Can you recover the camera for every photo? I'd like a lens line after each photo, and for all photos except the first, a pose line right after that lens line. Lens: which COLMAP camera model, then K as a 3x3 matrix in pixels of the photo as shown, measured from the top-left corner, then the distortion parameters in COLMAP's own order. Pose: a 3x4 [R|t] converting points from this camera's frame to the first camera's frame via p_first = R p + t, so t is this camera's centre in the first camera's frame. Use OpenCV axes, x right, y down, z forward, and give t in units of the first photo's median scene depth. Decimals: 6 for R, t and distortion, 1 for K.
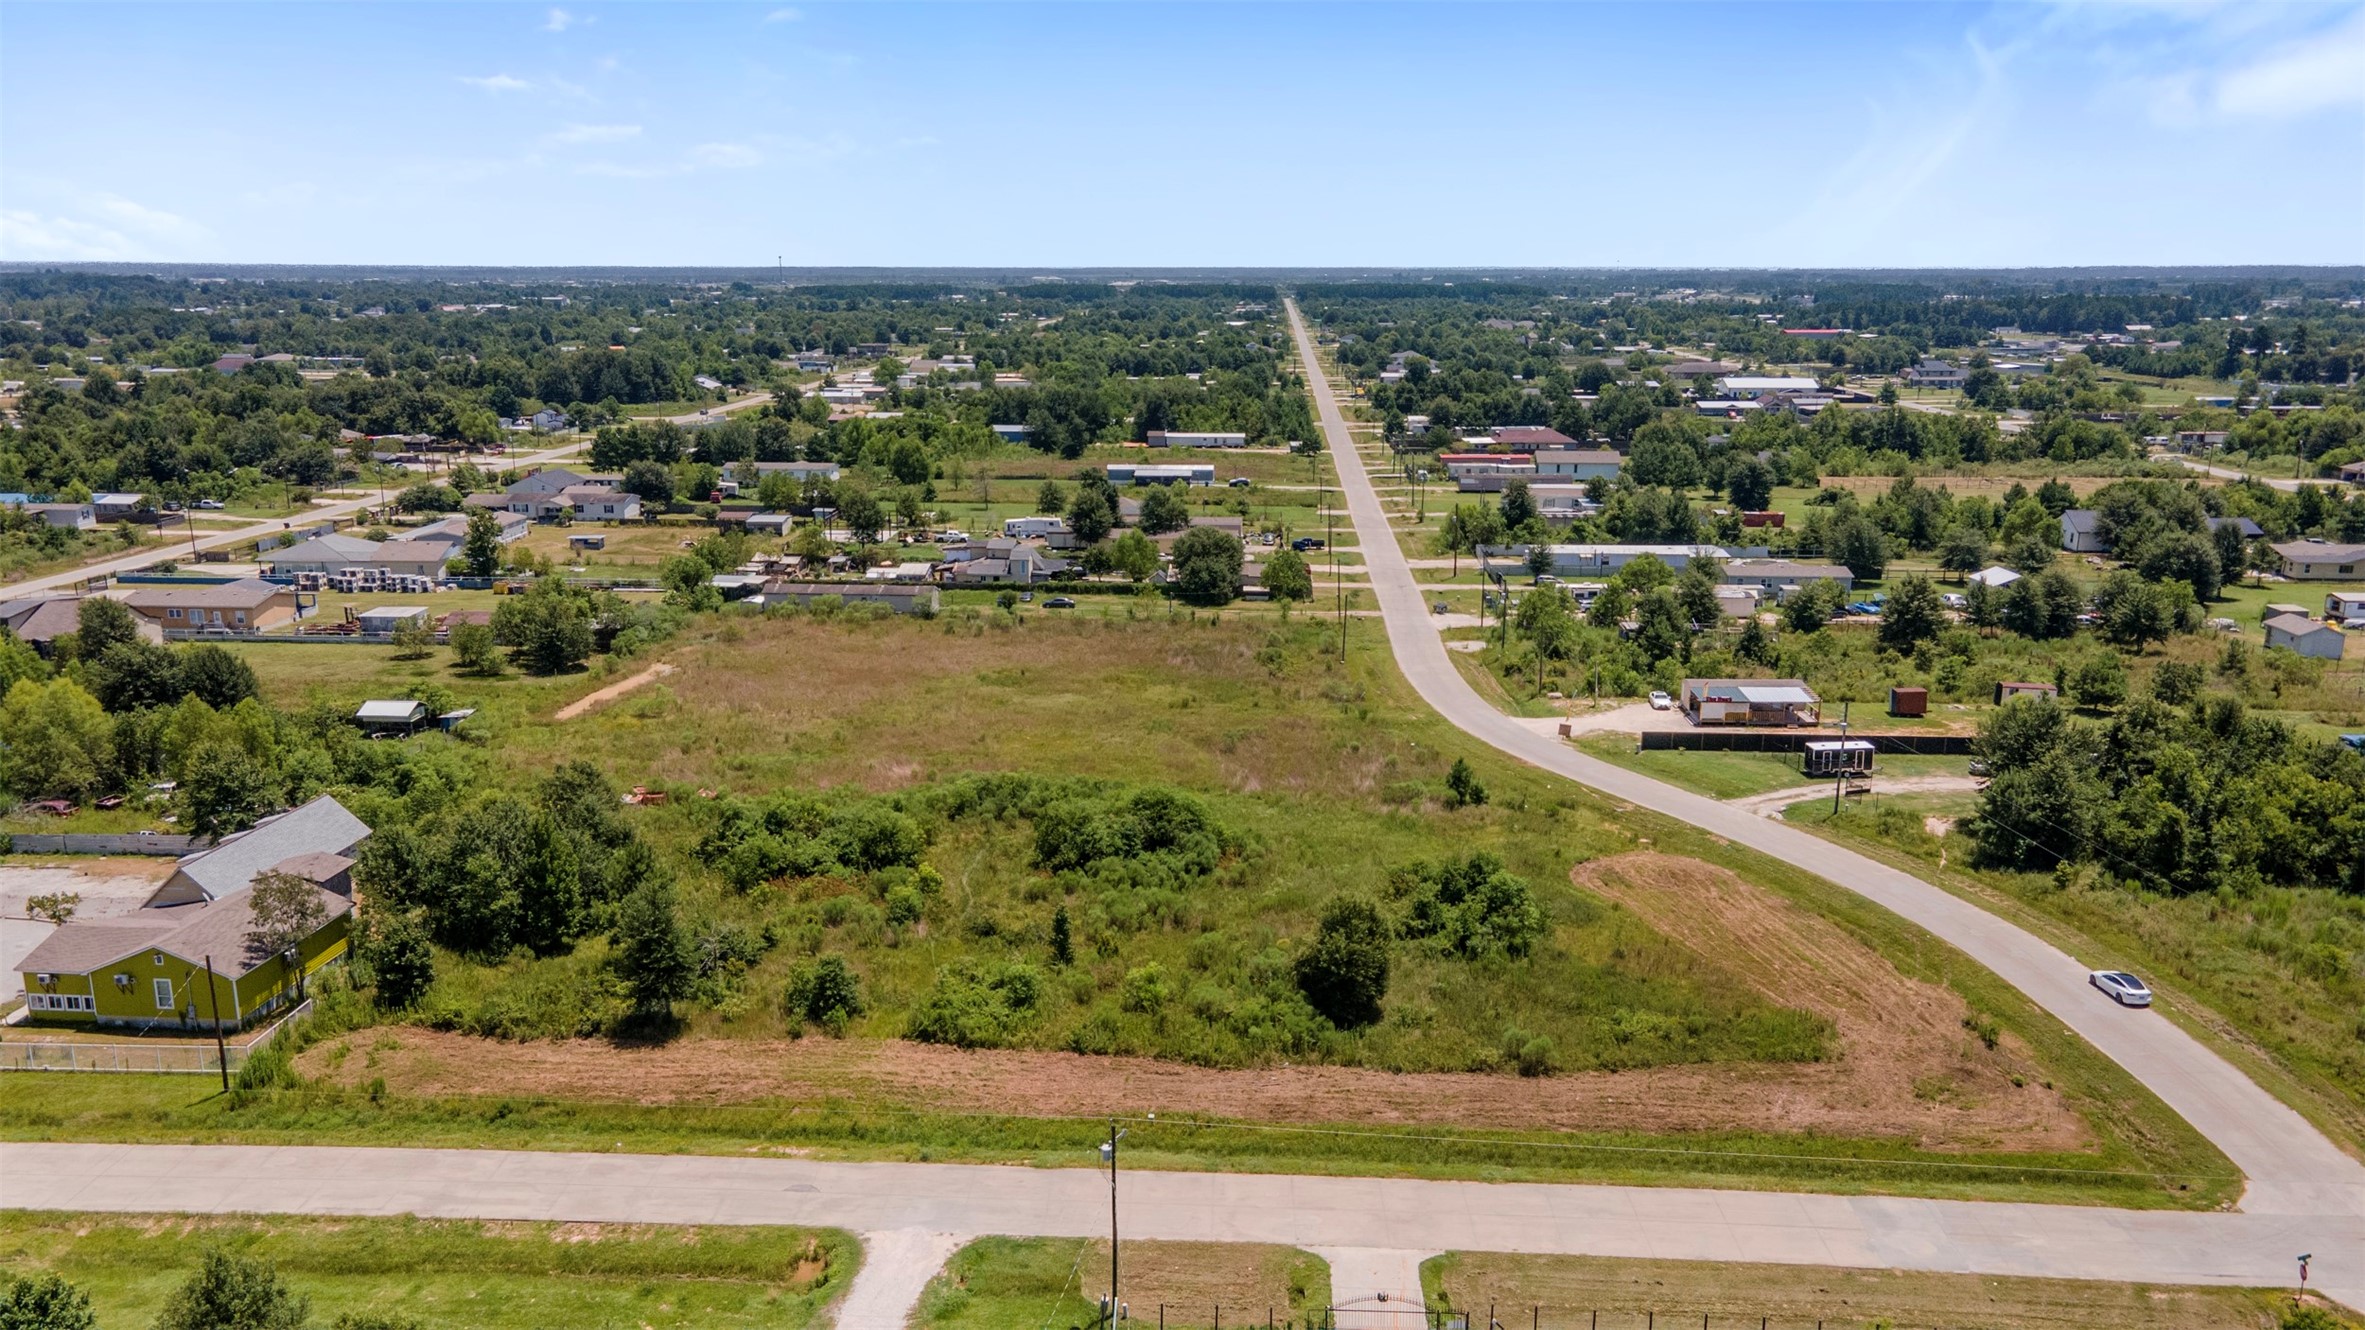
lens RADIAL K [[1726.9, 0, 1176.8], [0, 1726.9, 665.2], [0, 0, 1]] dist [0.026987, 0.037149]
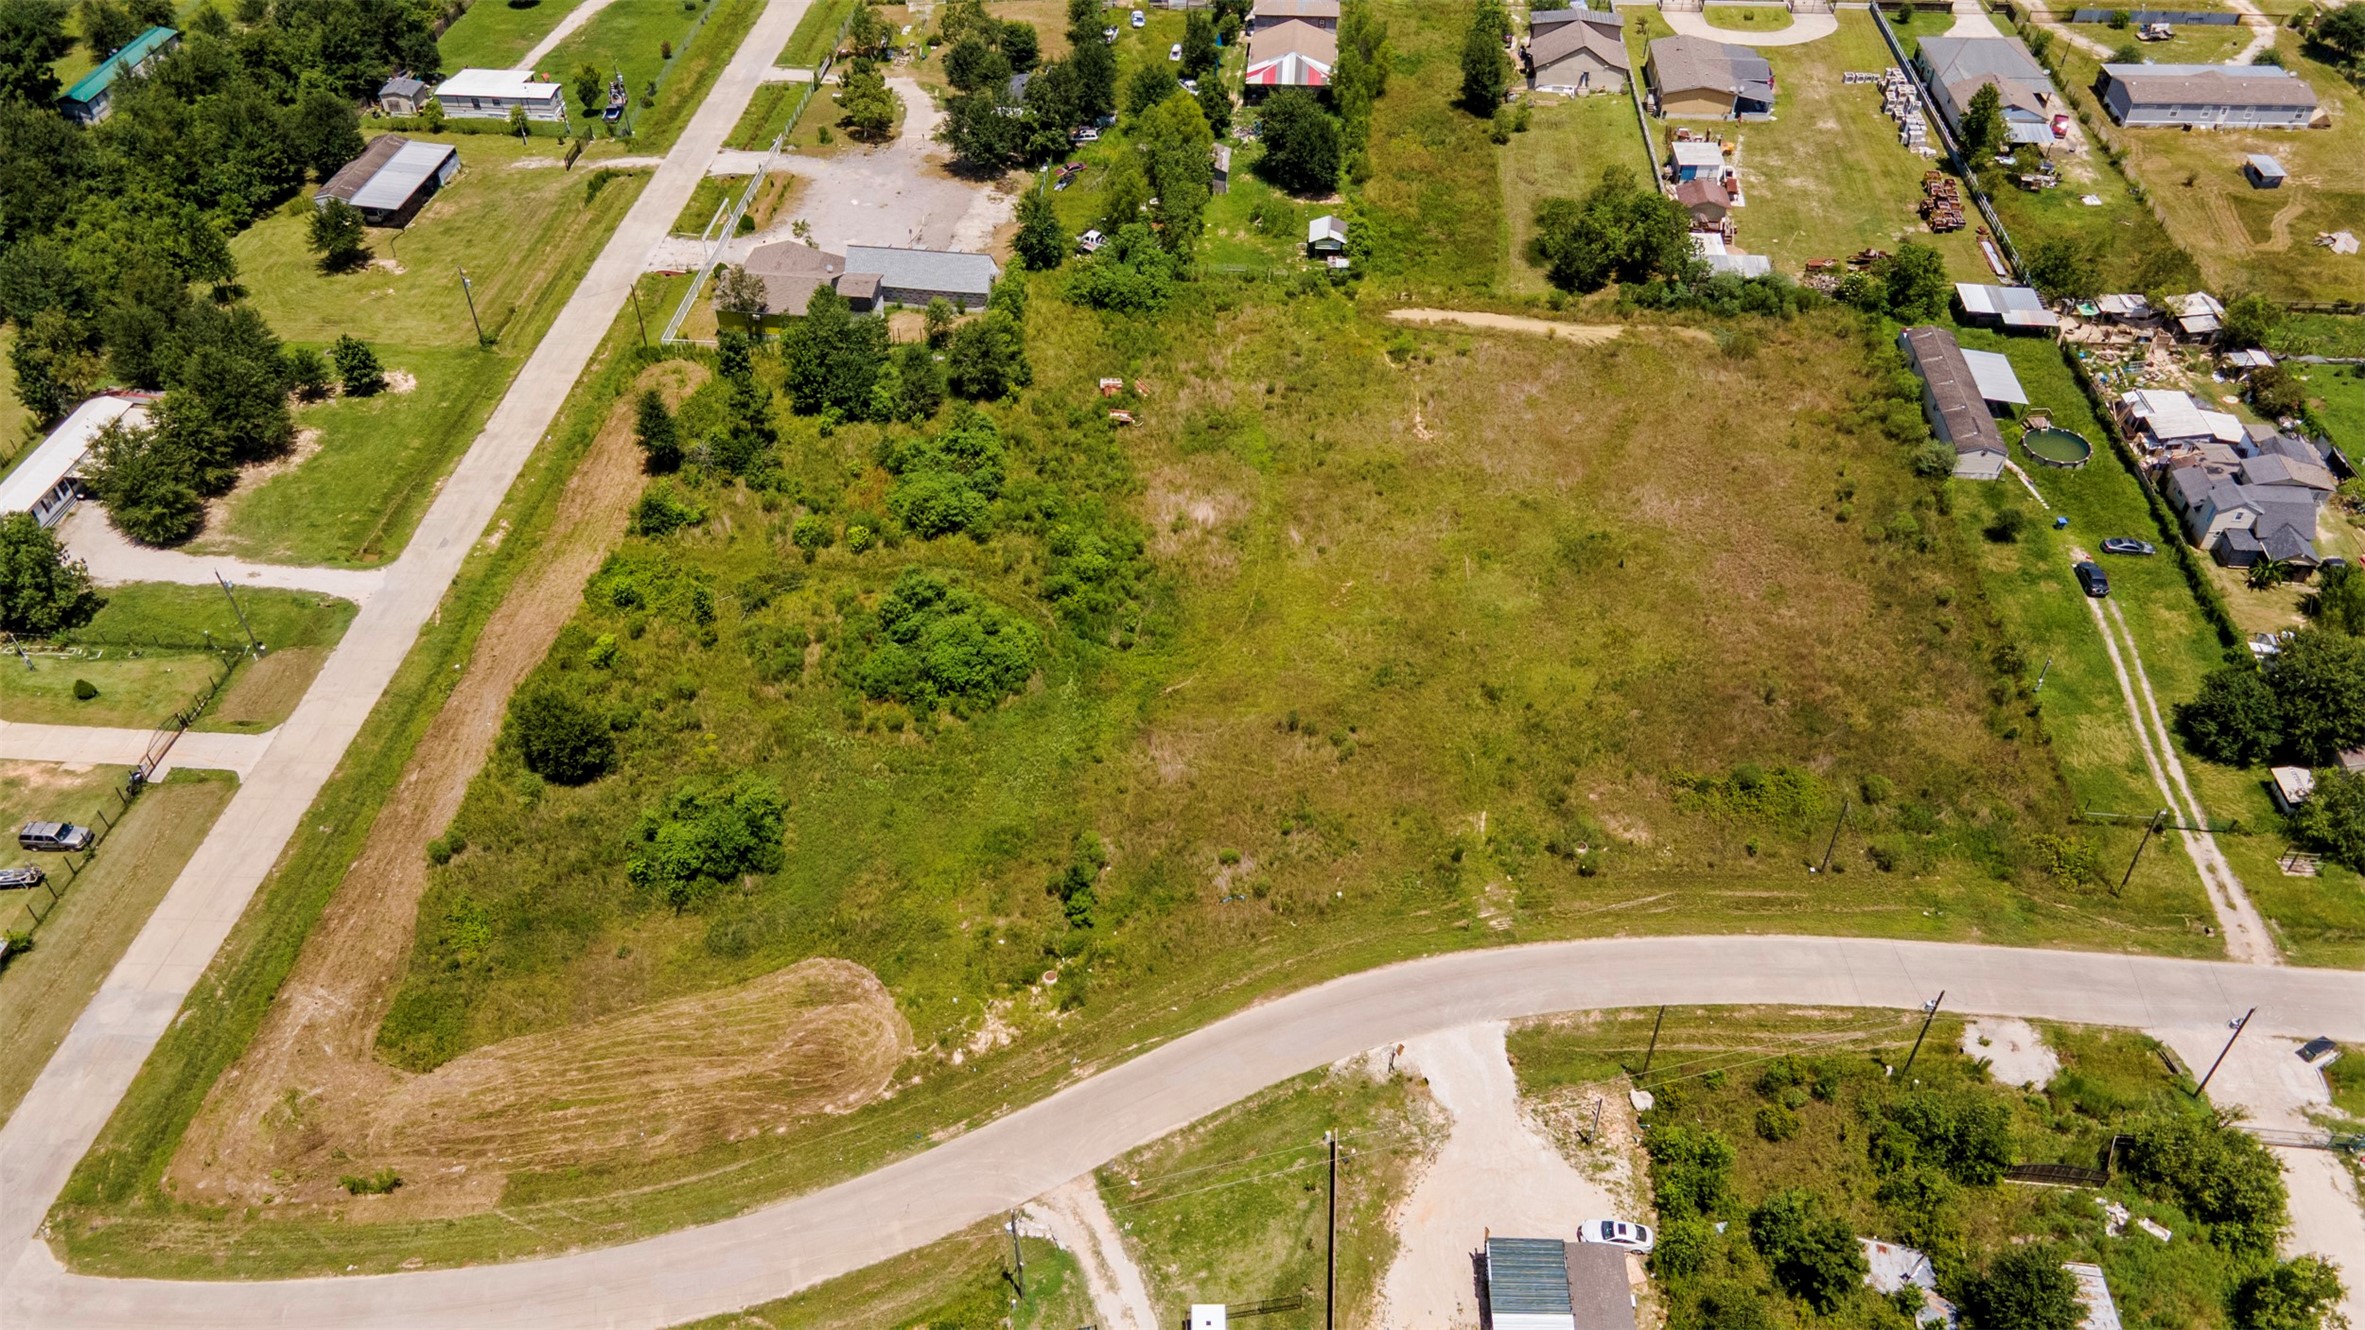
lens RADIAL K [[1739.1, 0, 1183.1], [0, 1739.1, 678.4], [0, 0, 1]] dist [0.012306, 0.054305]
pose [[-0.023818, 0.664394, -0.747003, 0.533964], [-0.224635, 0.724550, 0.651587, -0.419881], [0.974152, 0.183322, 0.131989, 0.657077]]
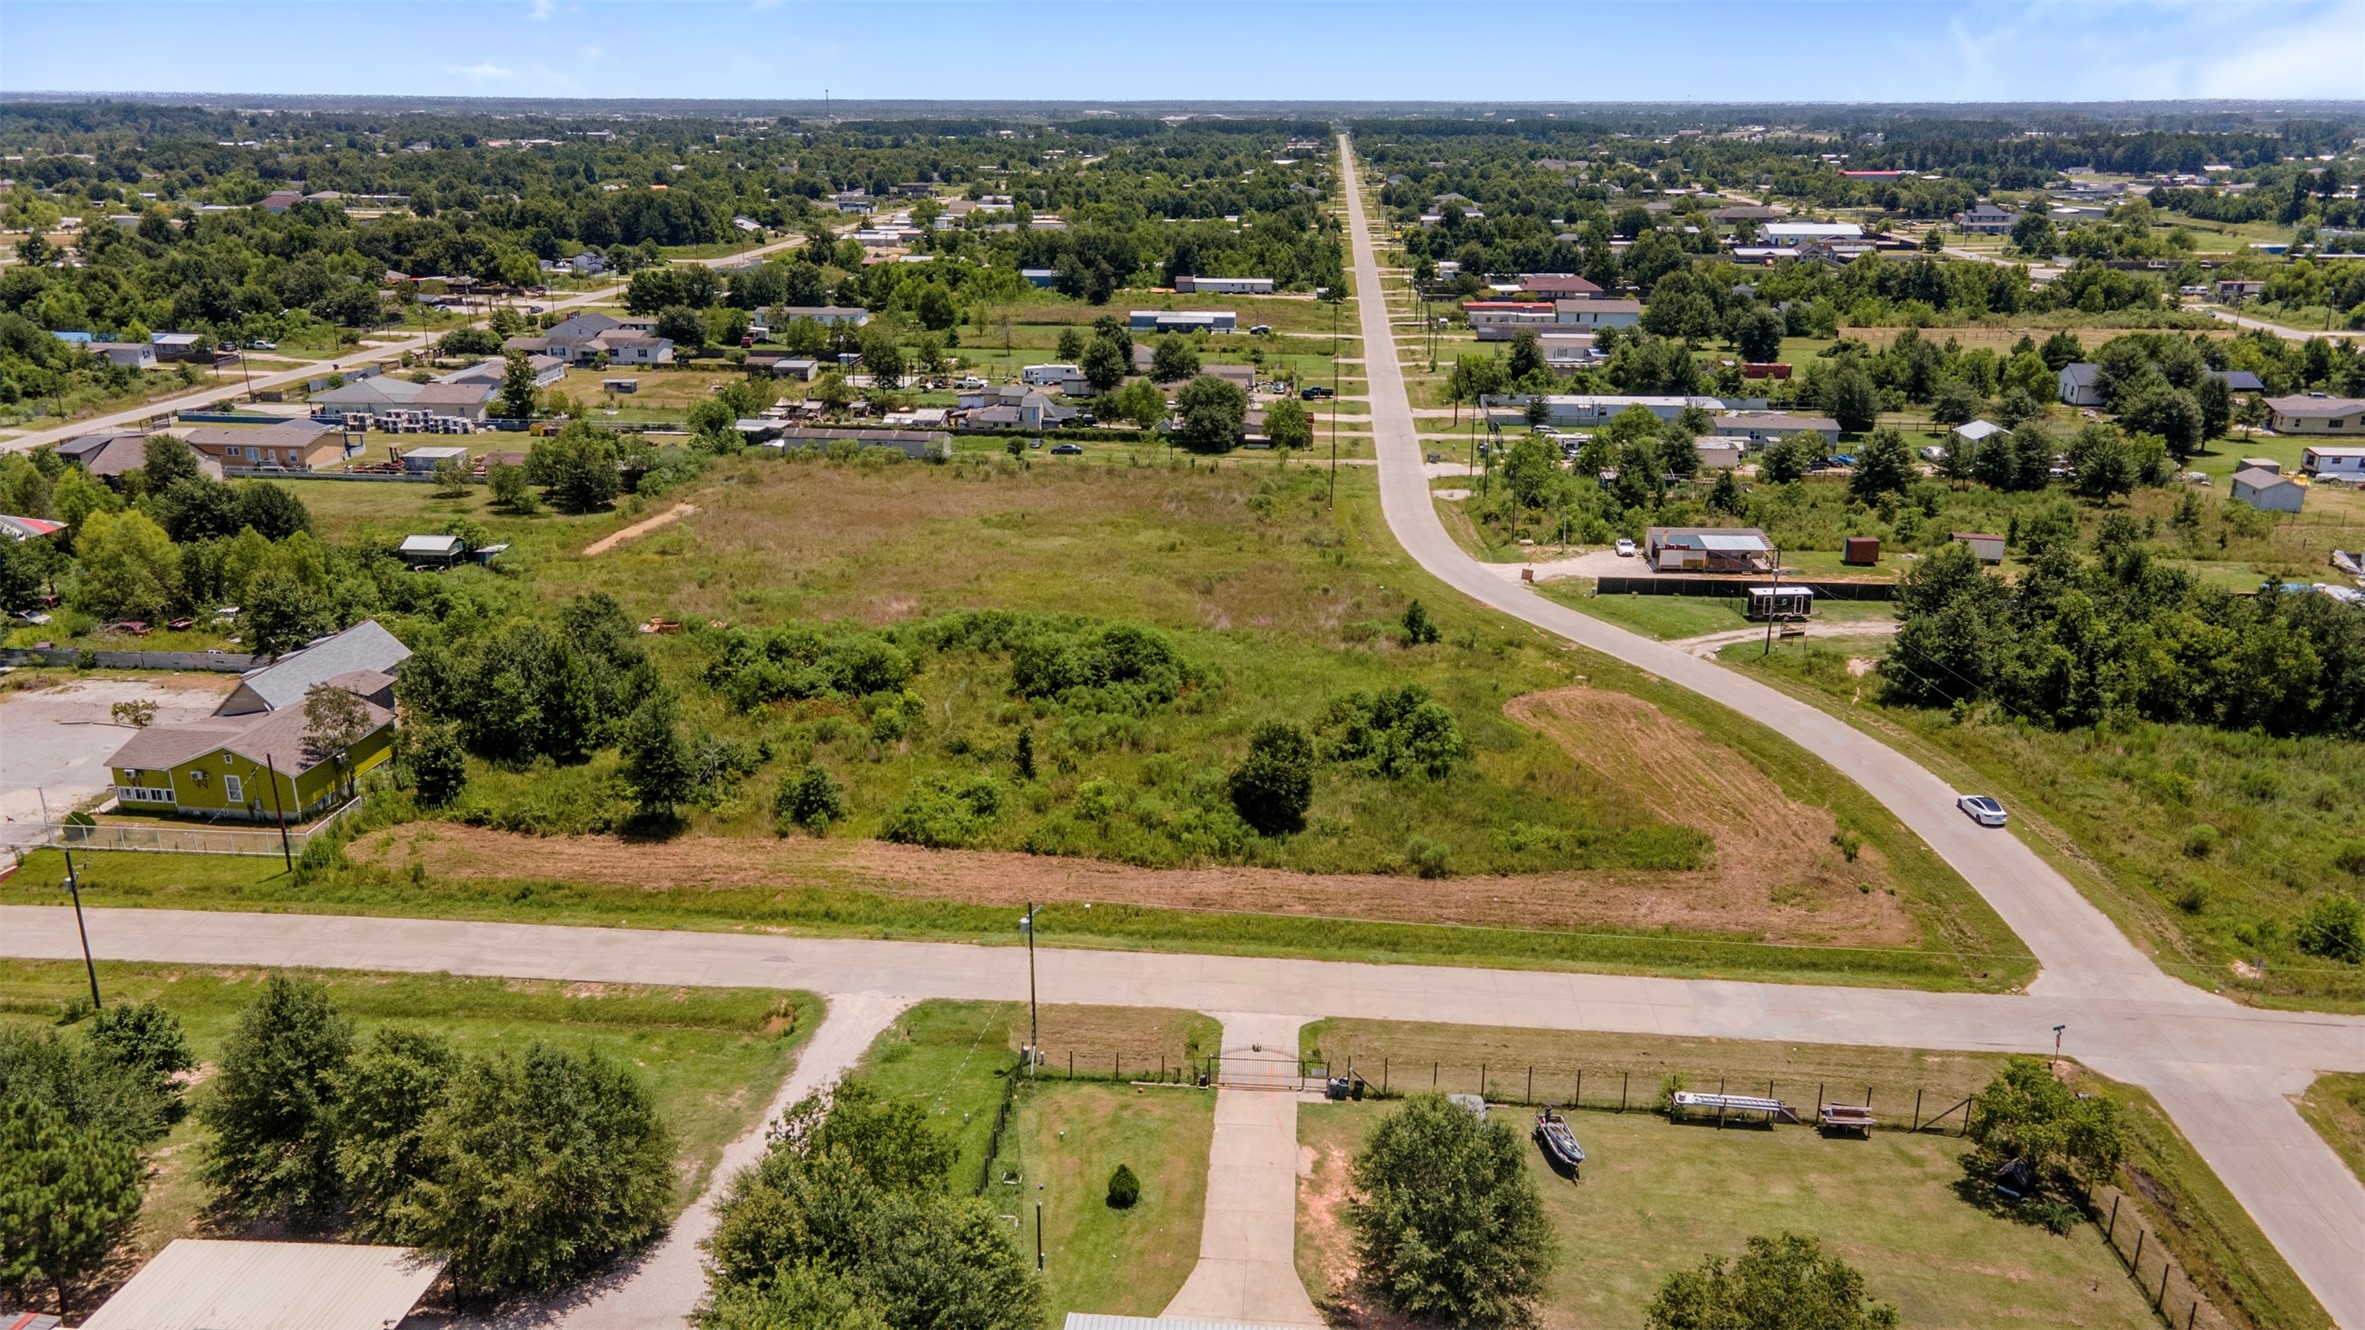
lens RADIAL K [[1734.6, 0, 1178.7], [0, 1734.6, 662.2], [0, 0, 1]] dist [0.009508, 0.062818]
pose [[0.999522, 0.011735, -0.028616, 0.034631], [-0.009208, 0.996175, 0.086897, 0.000433], [0.029527, -0.086592, 0.995806, -0.054662]]
